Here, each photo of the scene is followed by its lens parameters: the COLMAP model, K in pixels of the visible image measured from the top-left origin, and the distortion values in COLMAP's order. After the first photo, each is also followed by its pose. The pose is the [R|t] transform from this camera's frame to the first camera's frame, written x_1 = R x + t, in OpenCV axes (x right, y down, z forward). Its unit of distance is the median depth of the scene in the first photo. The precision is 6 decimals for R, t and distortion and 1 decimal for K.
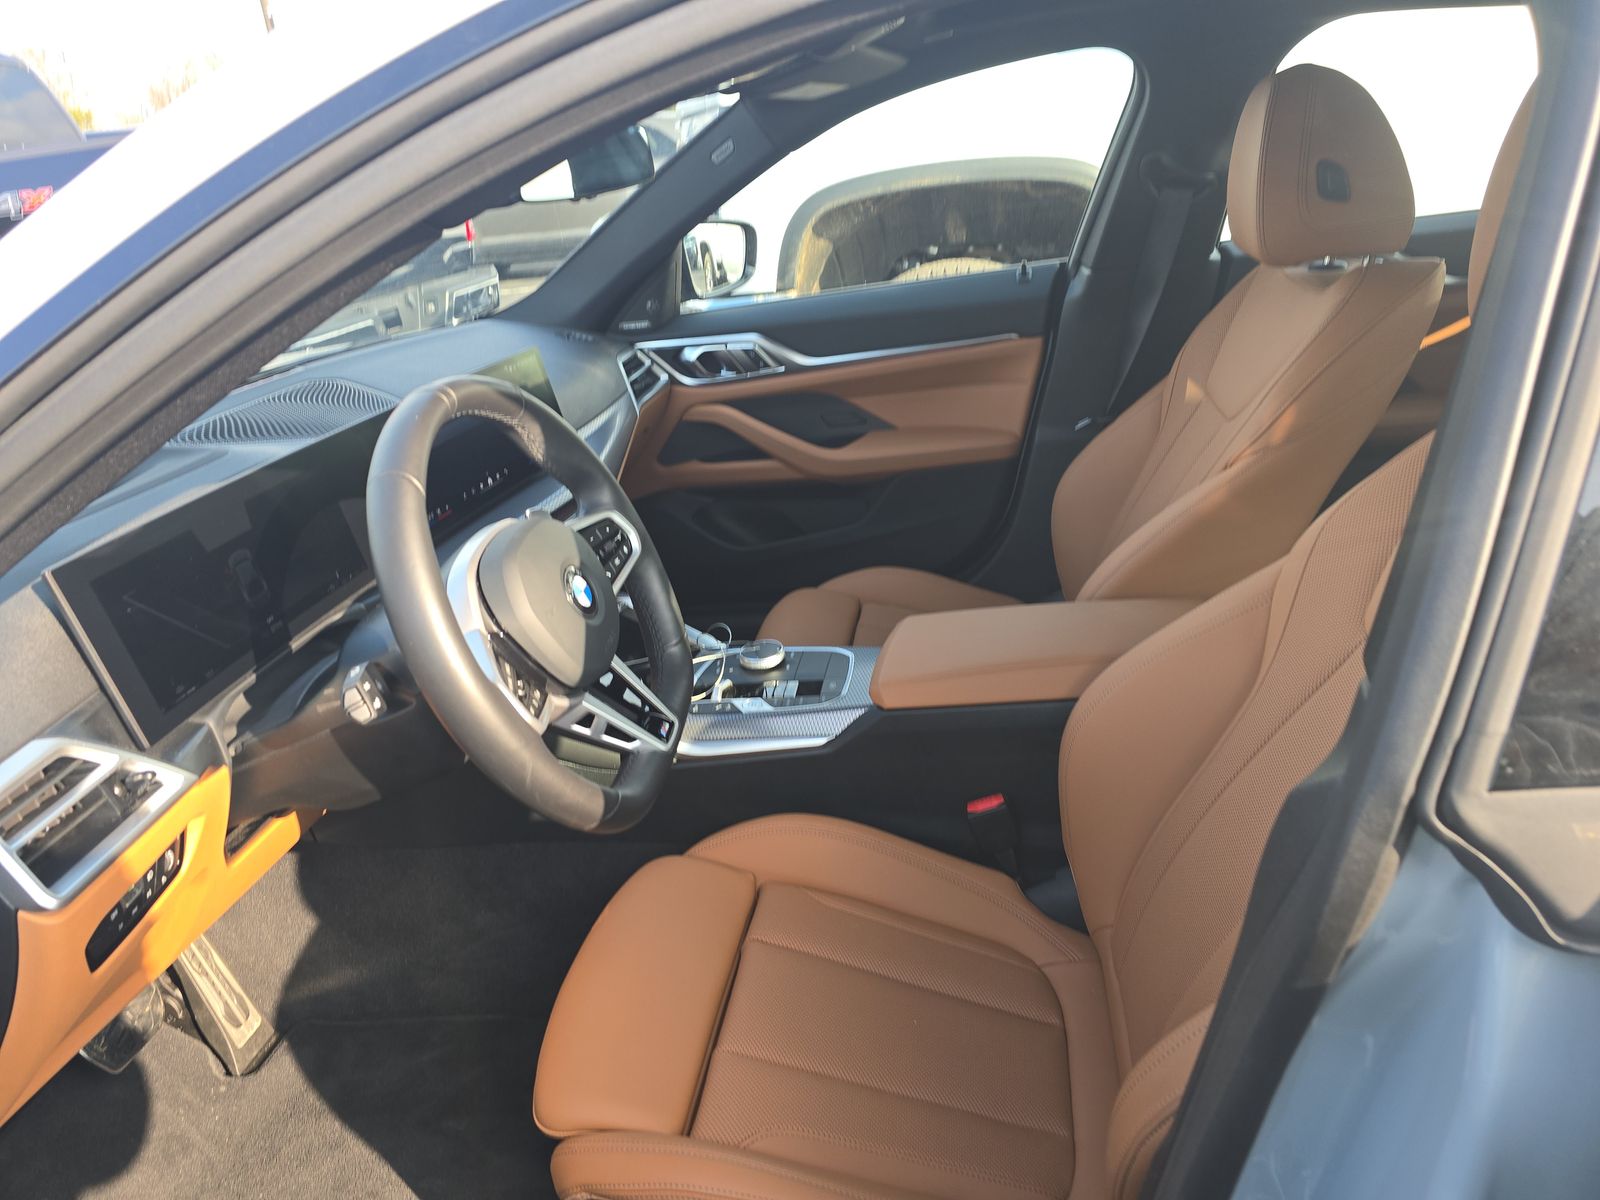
lens RADIAL K [[1047.8, 0, 791.5], [0, 1047.8, 611.7], [0, 0, 1]] dist [0.059451, -0.082959]
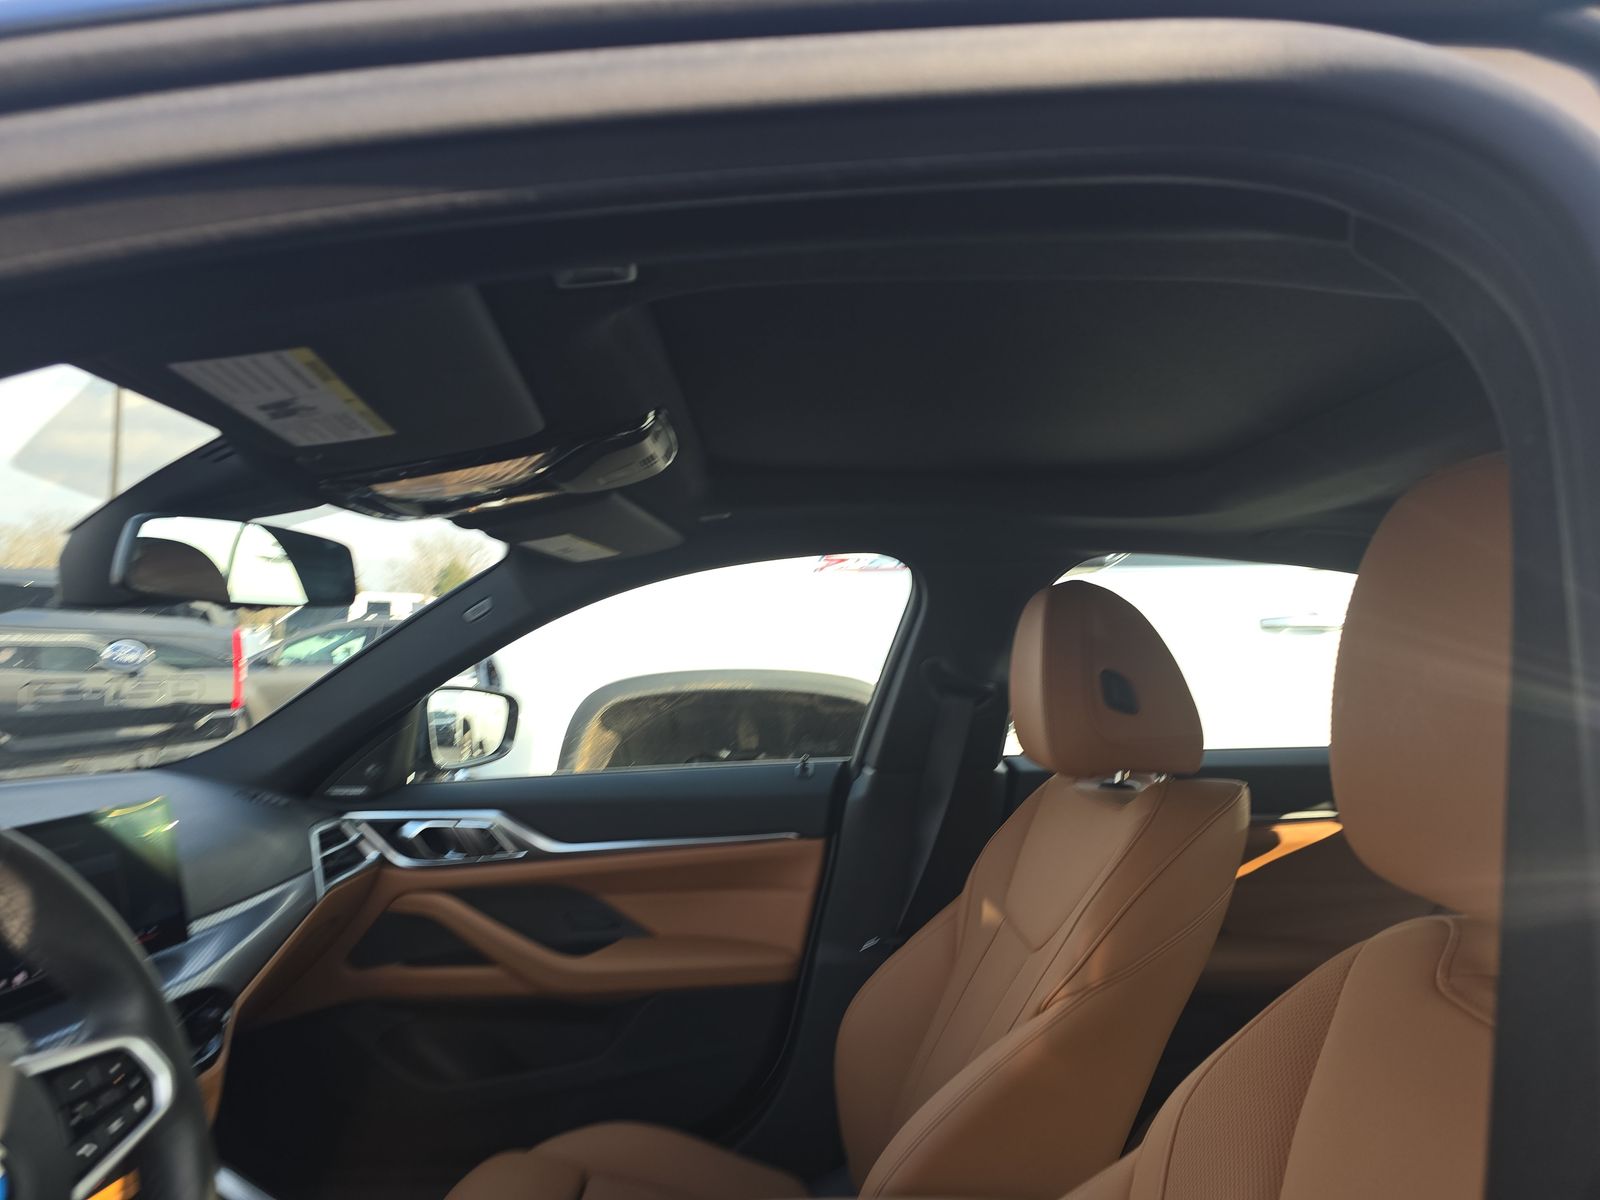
lens RADIAL K [[1047.8, 0, 791.5], [0, 1047.8, 611.7], [0, 0, 1]] dist [0.059451, -0.082959]
pose [[0.981009, 0.110214, 0.159604, 0.047311], [-0.025037, 0.887941, -0.459275, -0.023094], [-0.192337, 0.446557, 0.873838, 0.141096]]
